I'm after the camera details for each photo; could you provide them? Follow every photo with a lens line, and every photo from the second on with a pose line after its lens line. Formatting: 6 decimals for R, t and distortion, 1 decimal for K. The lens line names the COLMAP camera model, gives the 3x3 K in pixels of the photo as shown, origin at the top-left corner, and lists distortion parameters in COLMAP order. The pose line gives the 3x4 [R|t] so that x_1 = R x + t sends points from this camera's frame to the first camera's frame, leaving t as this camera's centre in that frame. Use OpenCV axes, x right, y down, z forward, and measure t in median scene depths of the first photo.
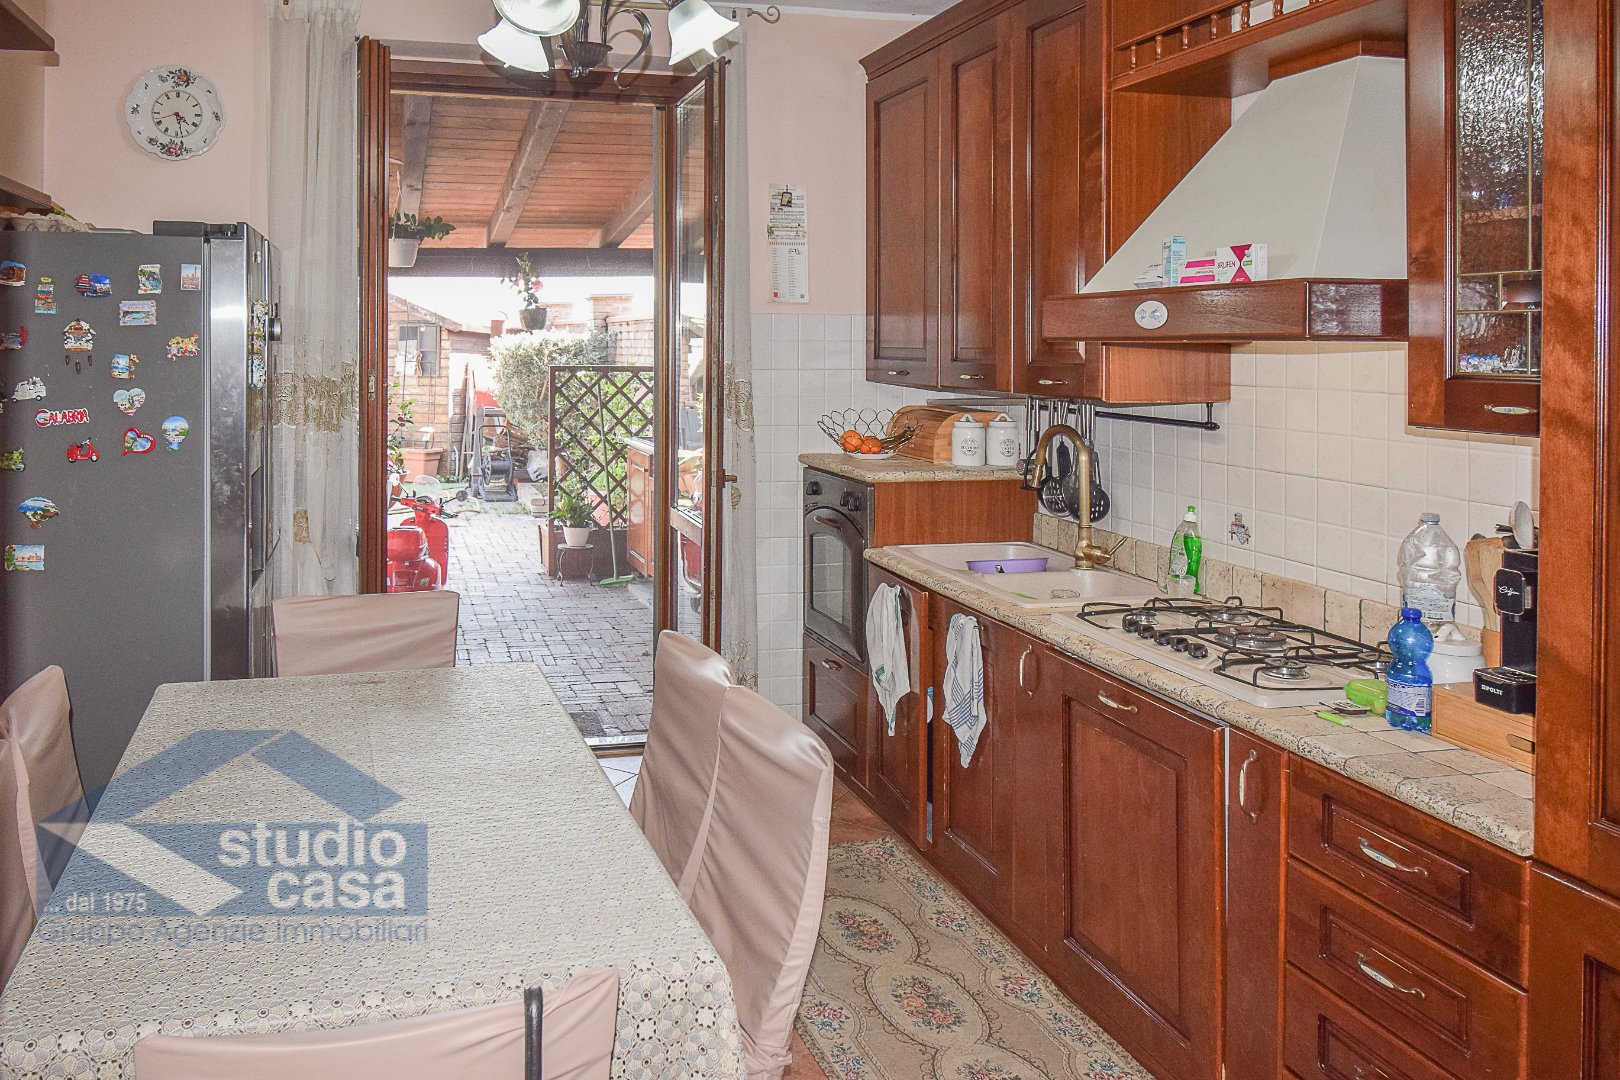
lens RADIAL K [[1247.7, 0, 675.7], [0, 1247.7, 379.3], [0, 0, 1]] dist [-0.000595, -0.006321]
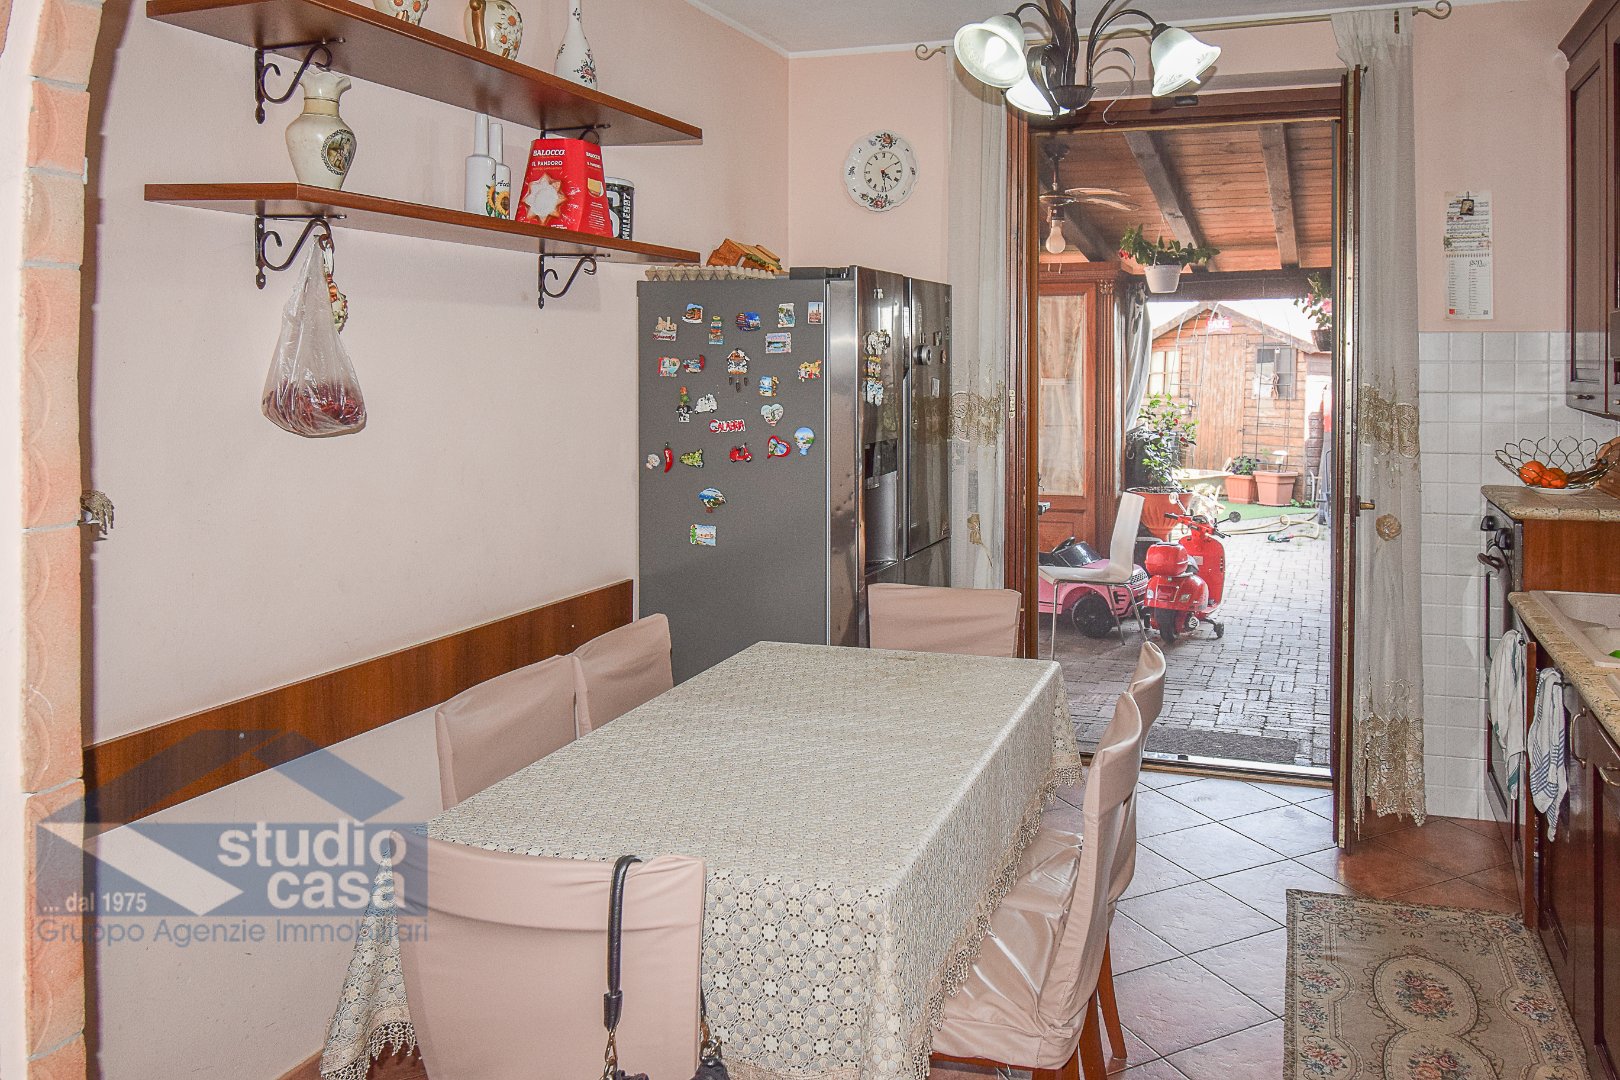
lens RADIAL K [[1250.7, 0, 921.4], [0, 1250.7, 407.5], [0, 0, 1]] dist [-0.000231, -0.006768]
pose [[0.861479, 0.011699, -0.507658, 0.233204], [-0.009449, 0.999931, 0.007007, 0.000490], [0.507705, -0.001240, 0.861530, 0.004308]]
